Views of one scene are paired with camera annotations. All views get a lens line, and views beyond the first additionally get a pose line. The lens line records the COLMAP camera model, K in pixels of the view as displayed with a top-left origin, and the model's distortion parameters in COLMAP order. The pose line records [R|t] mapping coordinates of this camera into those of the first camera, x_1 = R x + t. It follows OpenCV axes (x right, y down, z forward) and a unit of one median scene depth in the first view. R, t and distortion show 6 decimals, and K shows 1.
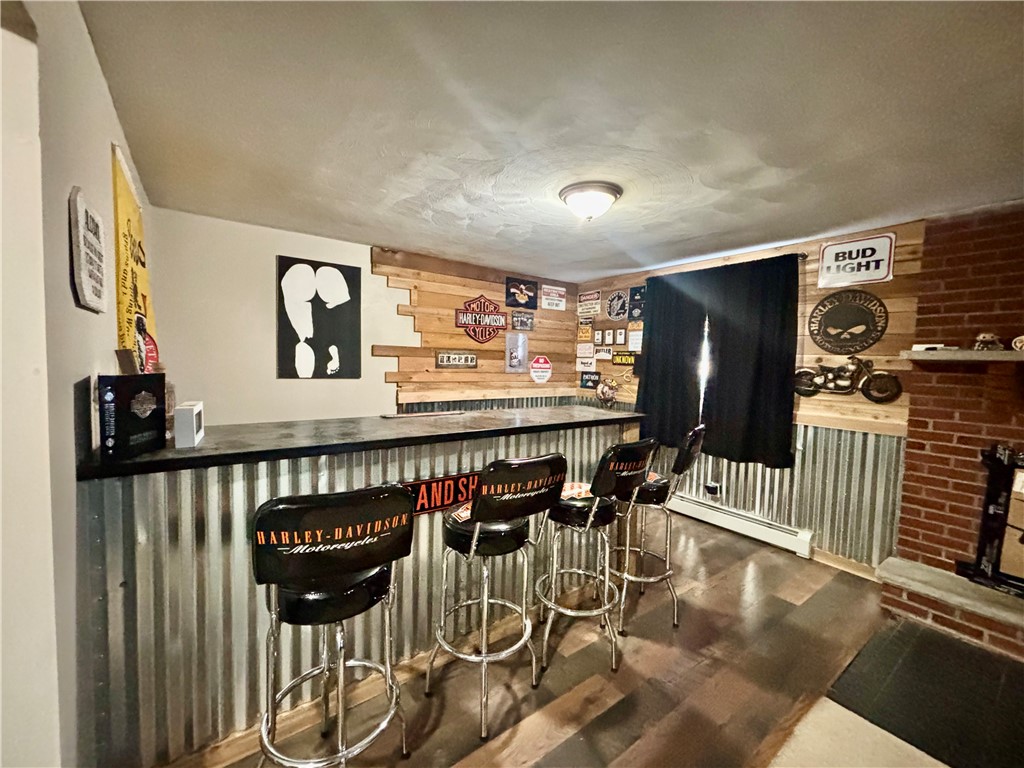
lens RADIAL K [[413.9, 0, 511.7], [0, 413.9, 383.3], [0, 0, 1]] dist [0.004215, -0.000721]
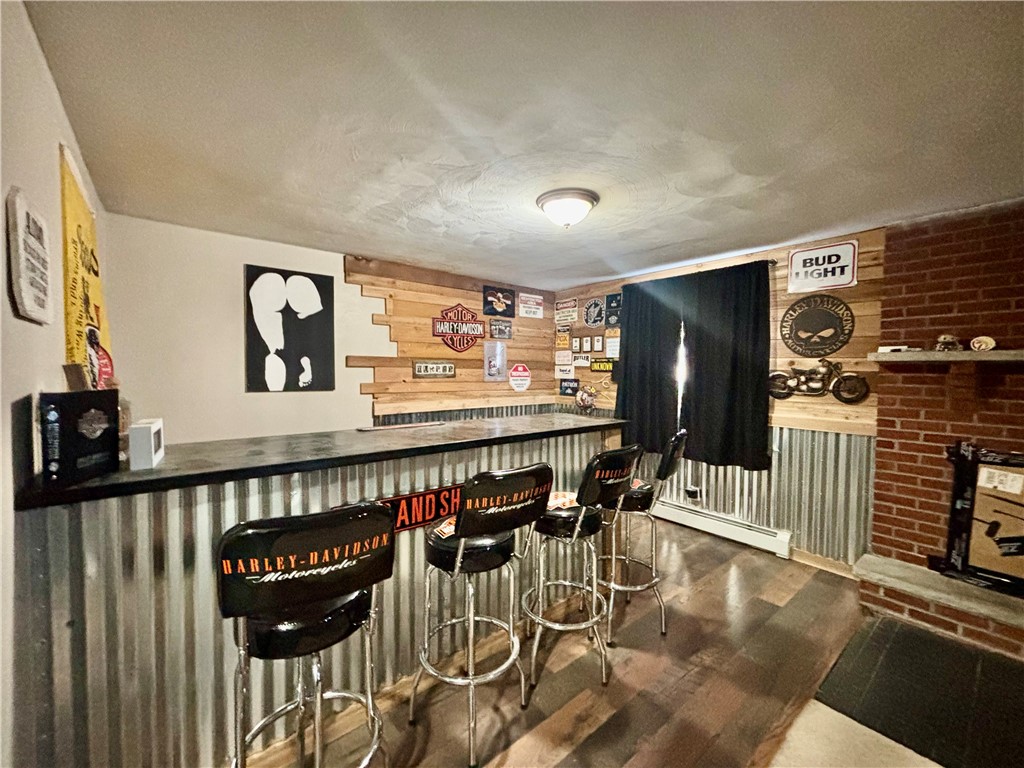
lens RADIAL K [[413.9, 0, 511.1], [0, 413.9, 383.1], [0, 0, 1]] dist [0.004215, -0.000721]
pose [[0.998343, -0.019780, 0.054030, -0.007562], [0.020948, 0.999557, -0.021147, 0.000086], [-0.053588, 0.022244, 0.998315, 0.015942]]
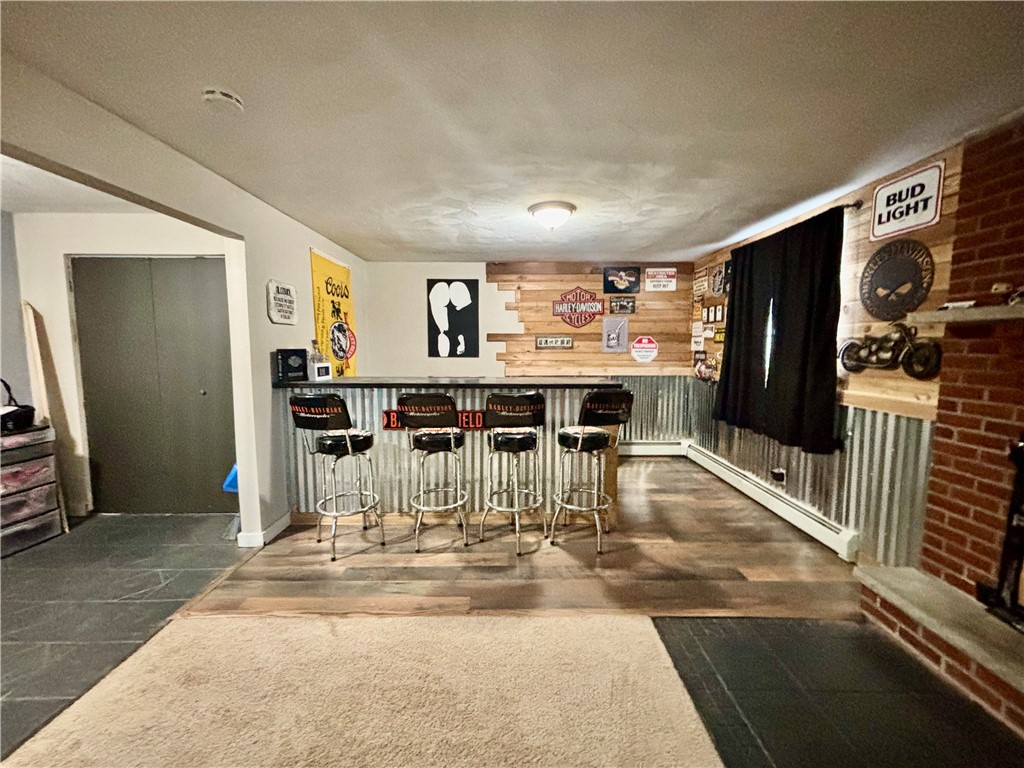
lens RADIAL K [[413.9, 0, 507.4], [0, 413.9, 382.0], [0, 0, 1]] dist [0.004215, -0.000721]
pose [[0.806936, 0.027372, -0.590005, 0.720206], [-0.011318, 0.999459, 0.030888, 0.036725], [0.590531, -0.018247, 0.806809, -0.114102]]
